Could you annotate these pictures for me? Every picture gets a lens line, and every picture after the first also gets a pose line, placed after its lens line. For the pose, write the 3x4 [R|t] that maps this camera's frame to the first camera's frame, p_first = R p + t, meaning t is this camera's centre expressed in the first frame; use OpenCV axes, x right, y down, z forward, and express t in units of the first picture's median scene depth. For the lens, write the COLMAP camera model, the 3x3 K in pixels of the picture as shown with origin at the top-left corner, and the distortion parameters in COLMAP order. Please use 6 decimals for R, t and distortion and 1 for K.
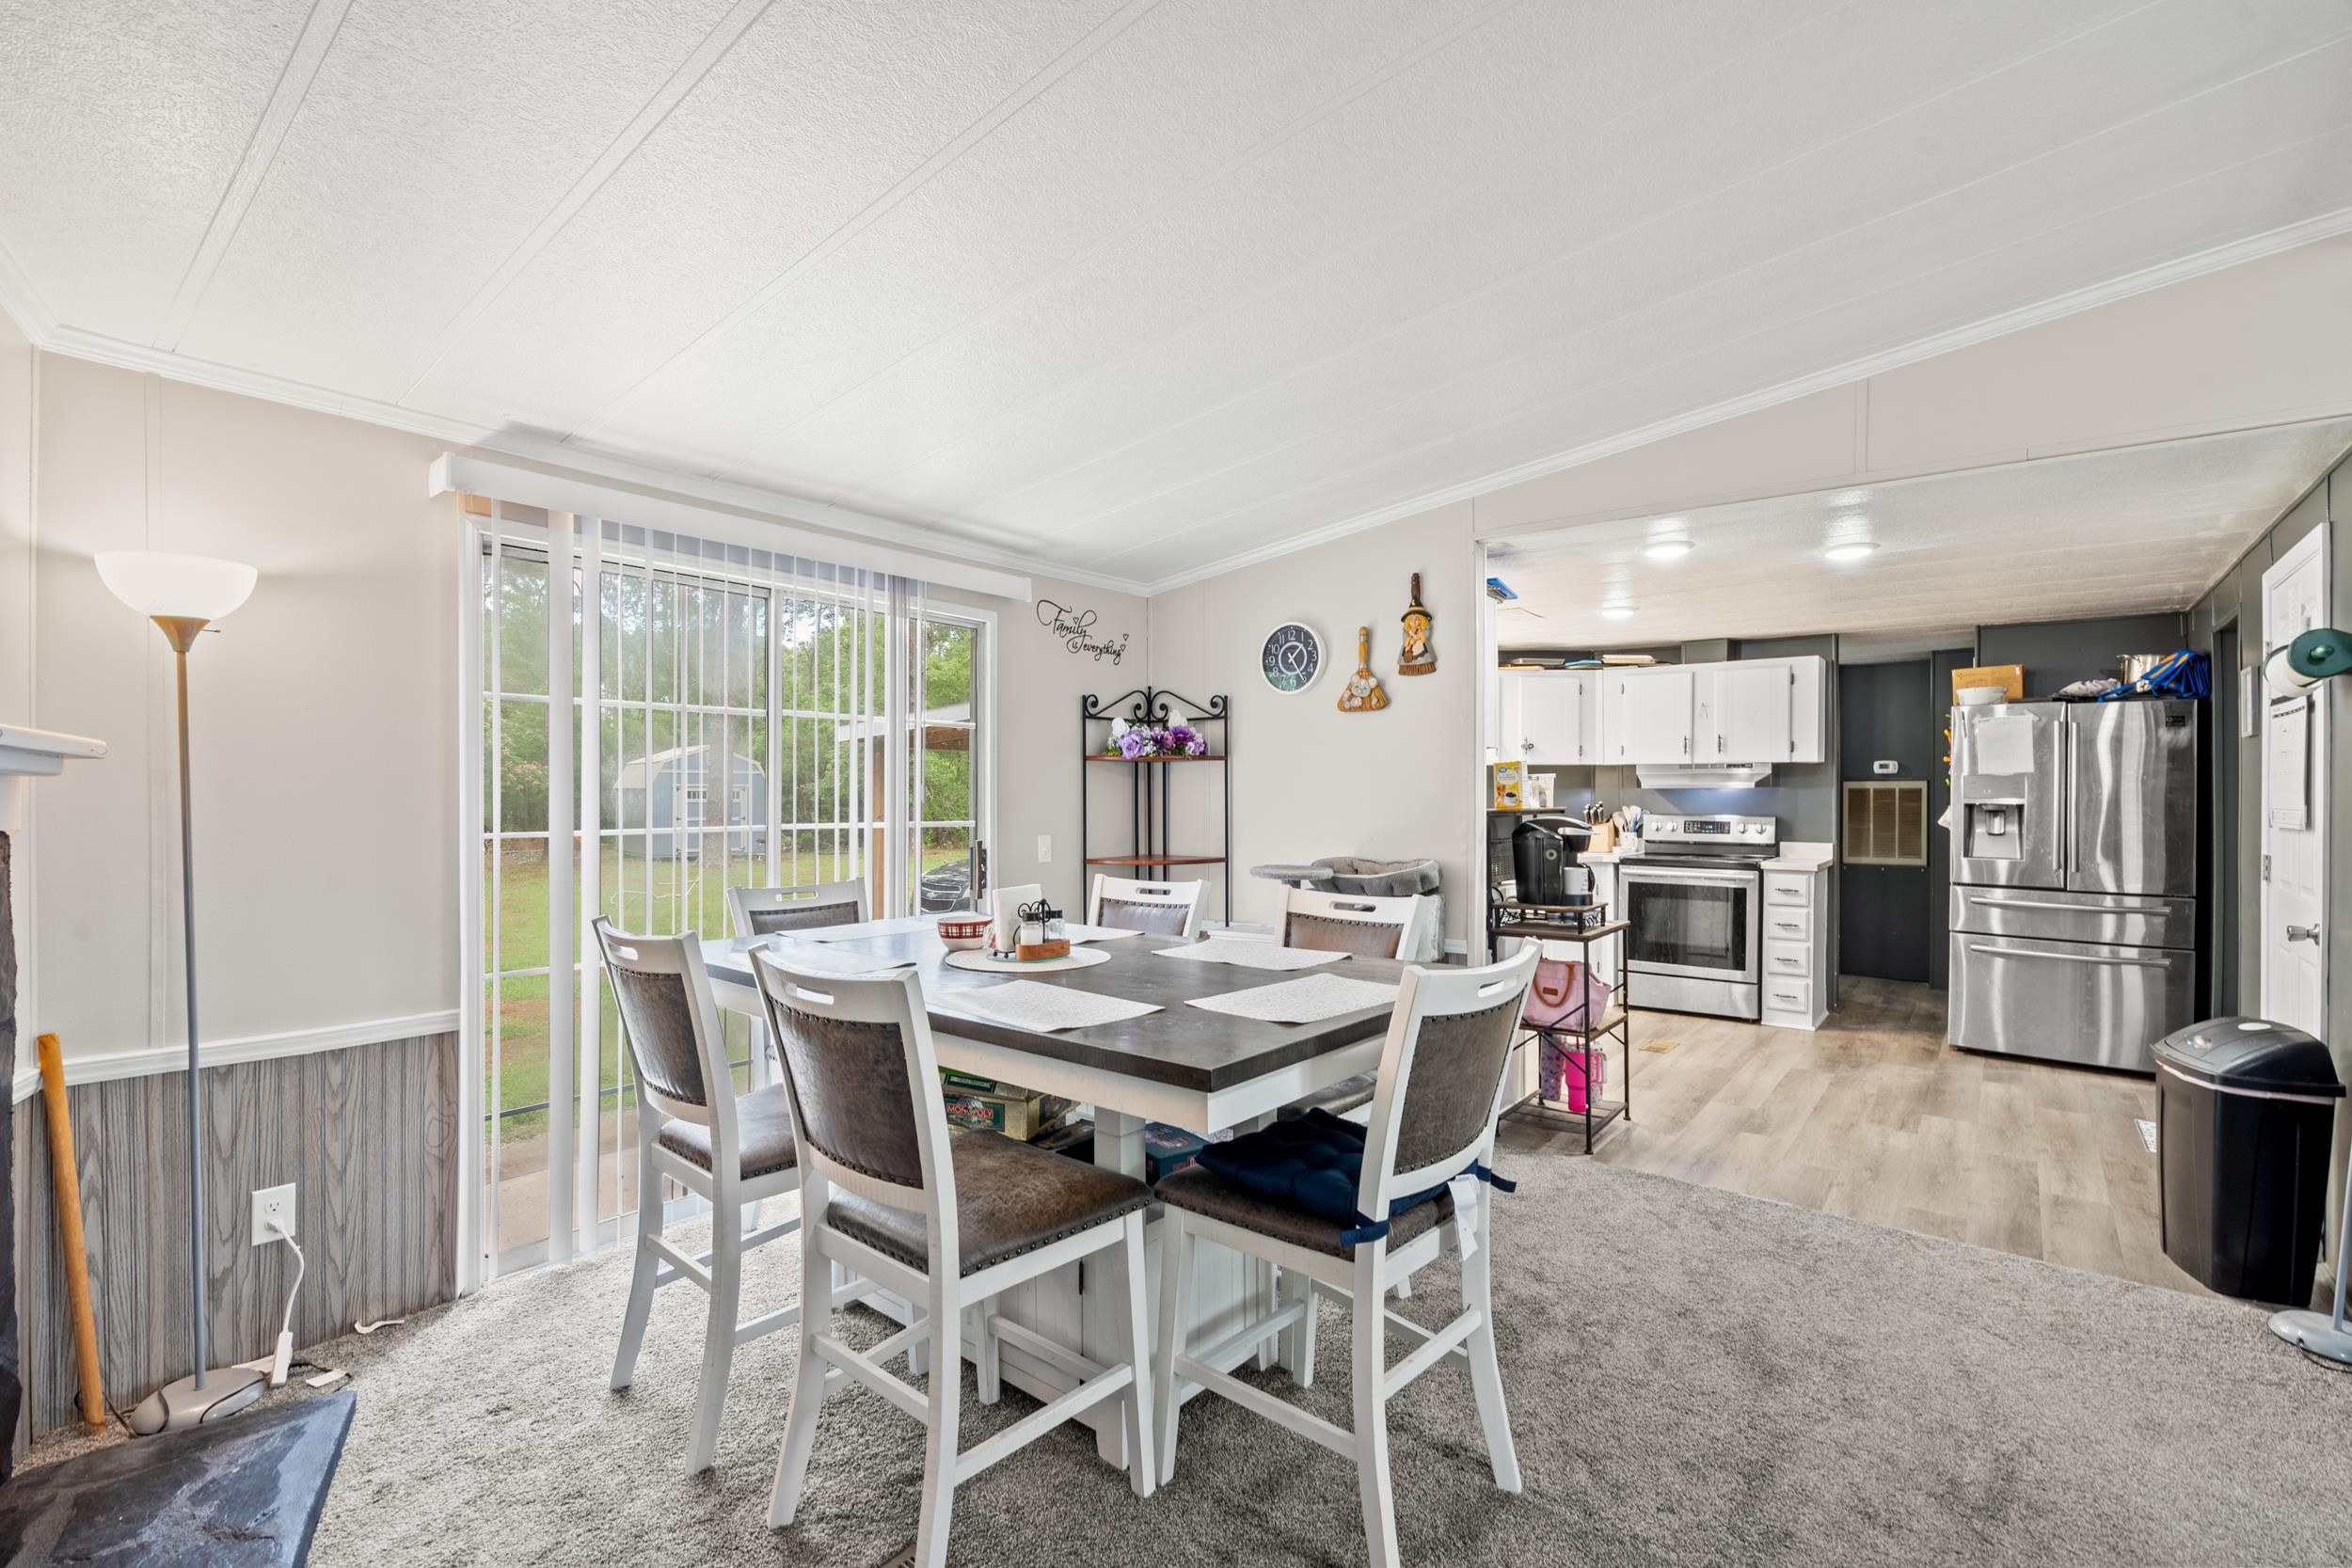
lens RADIAL K [[1051.5, 0, 1170.0], [0, 1051.5, 822.8], [0, 0, 1]] dist [-0.005450, -0.000227]
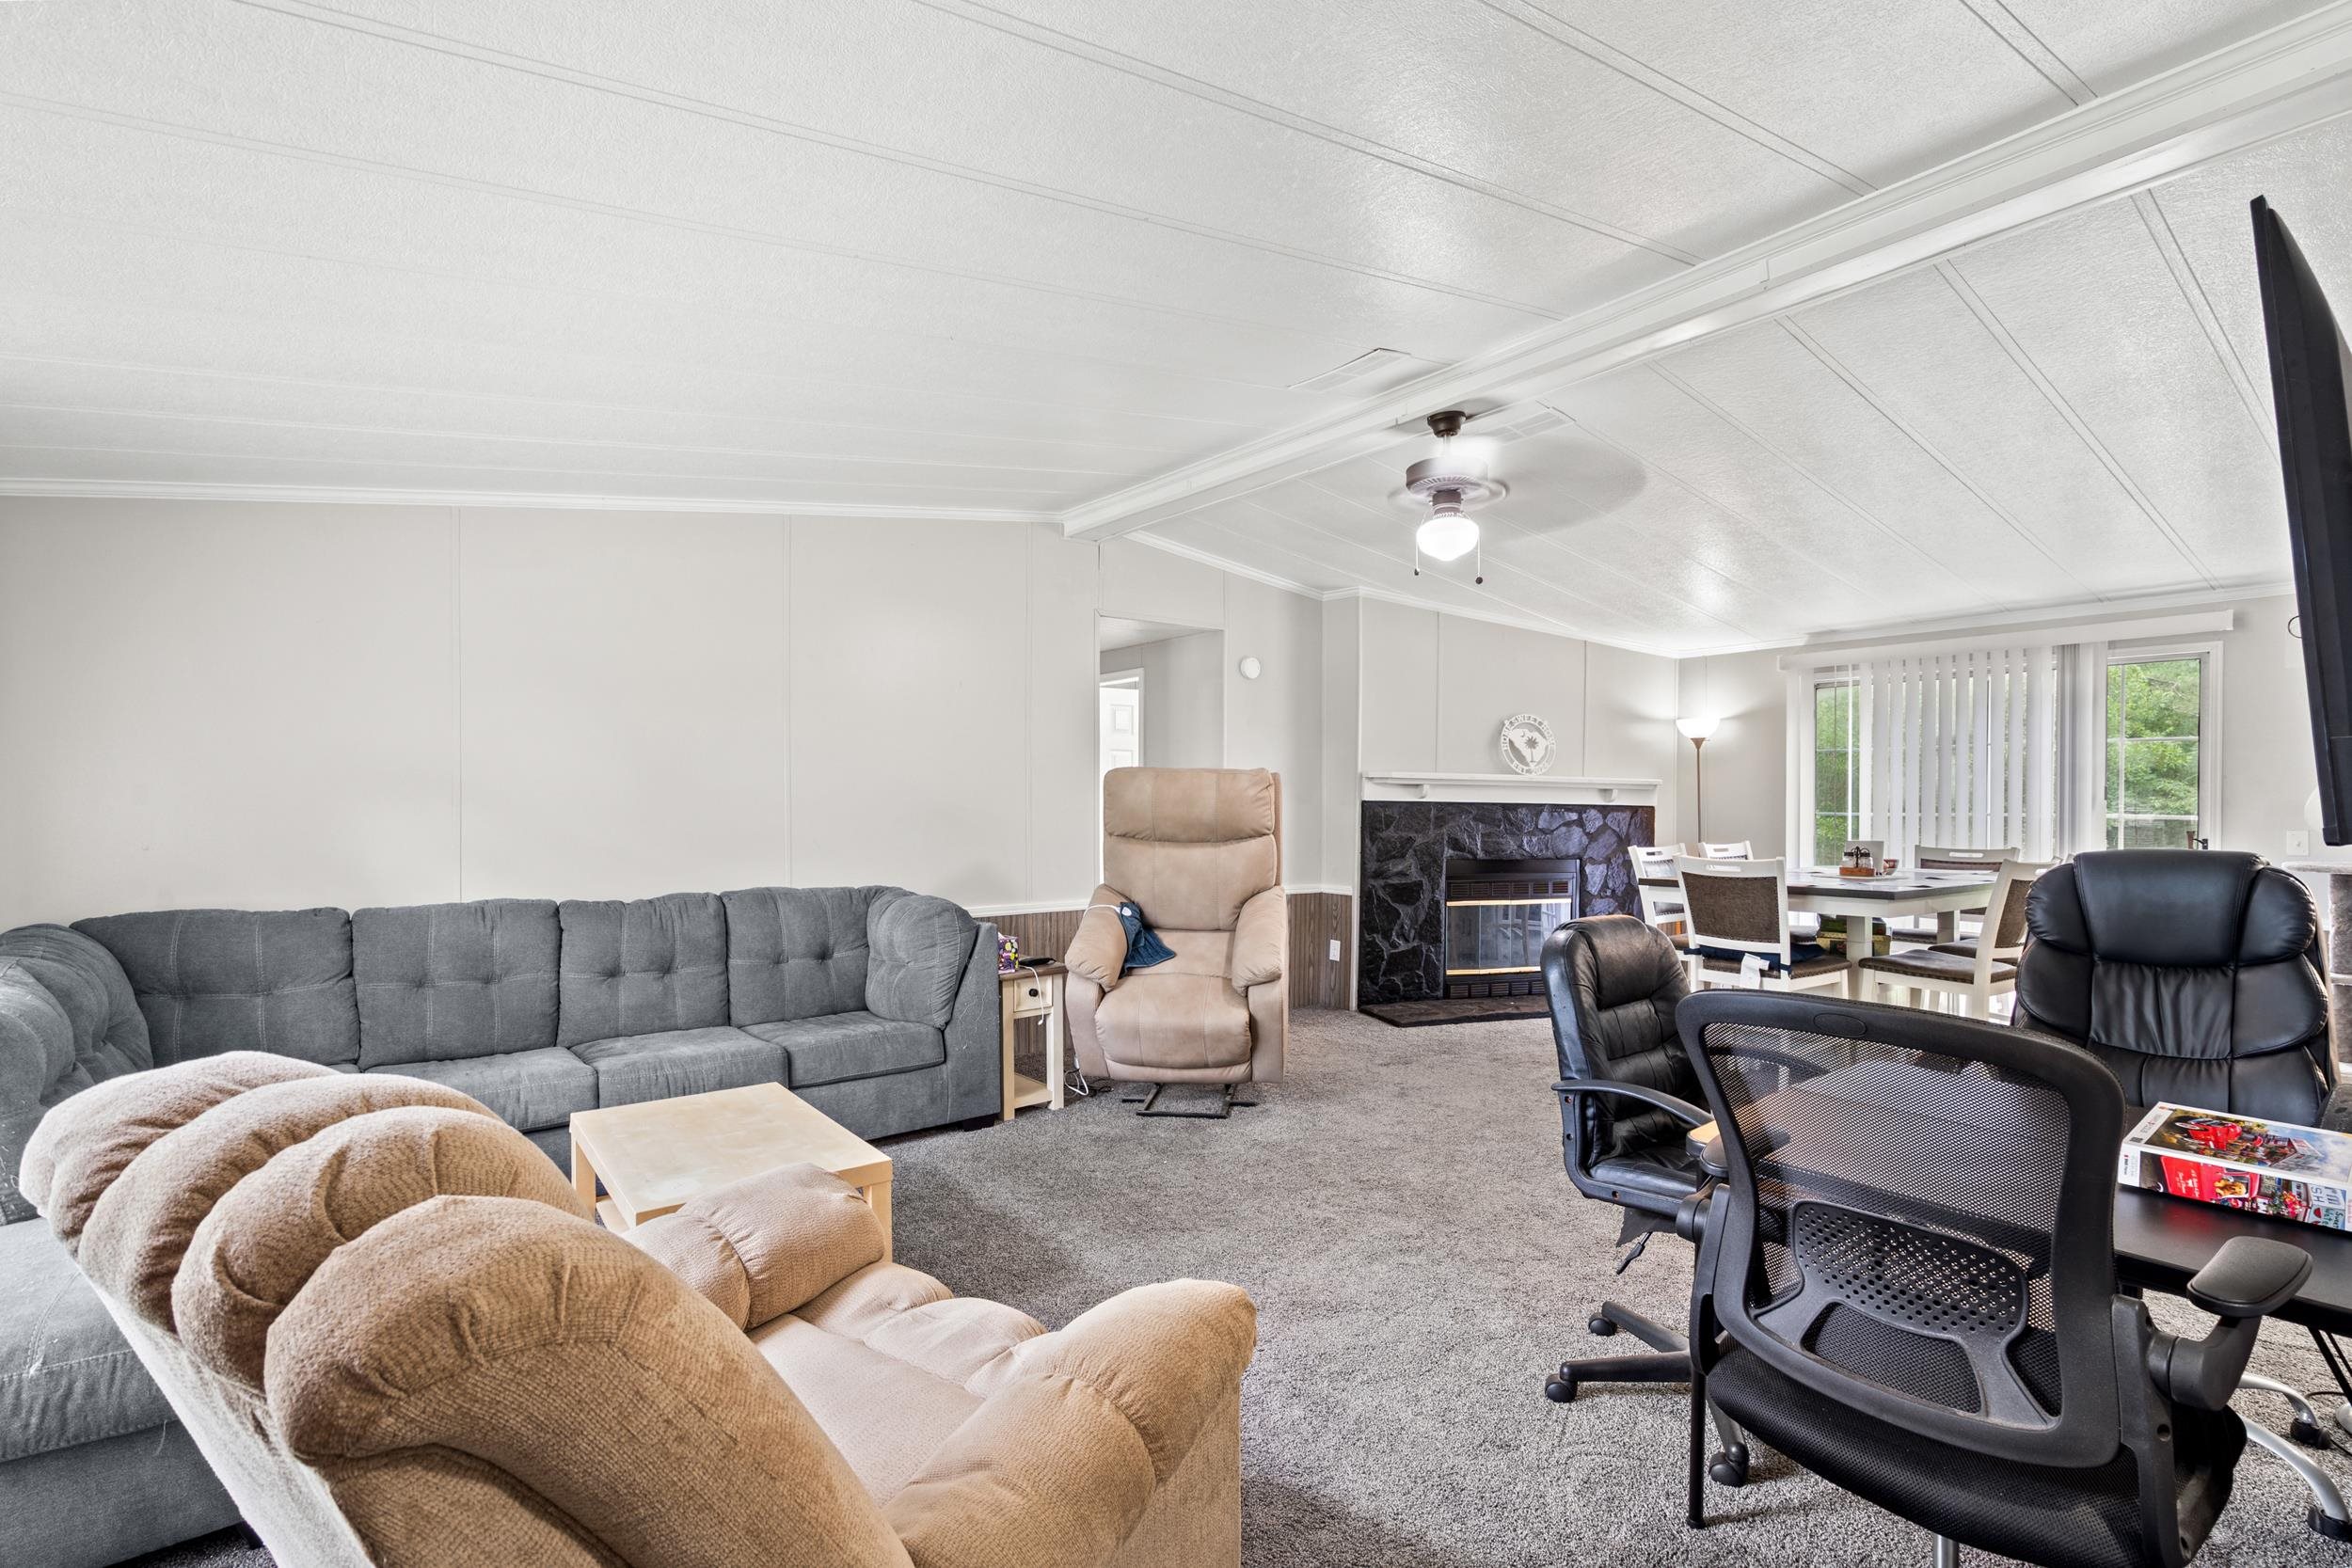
lens RADIAL K [[1064.3, 0, 1176.0], [0, 1064.3, 784.0], [0, 0, 1]] dist [0.003637, 0.000297]
pose [[-0.197170, -0.009067, -0.980327, 2.154056], [-0.006452, 0.999948, -0.007951, -0.023523], [0.980348, 0.004757, -0.197218, 0.106115]]
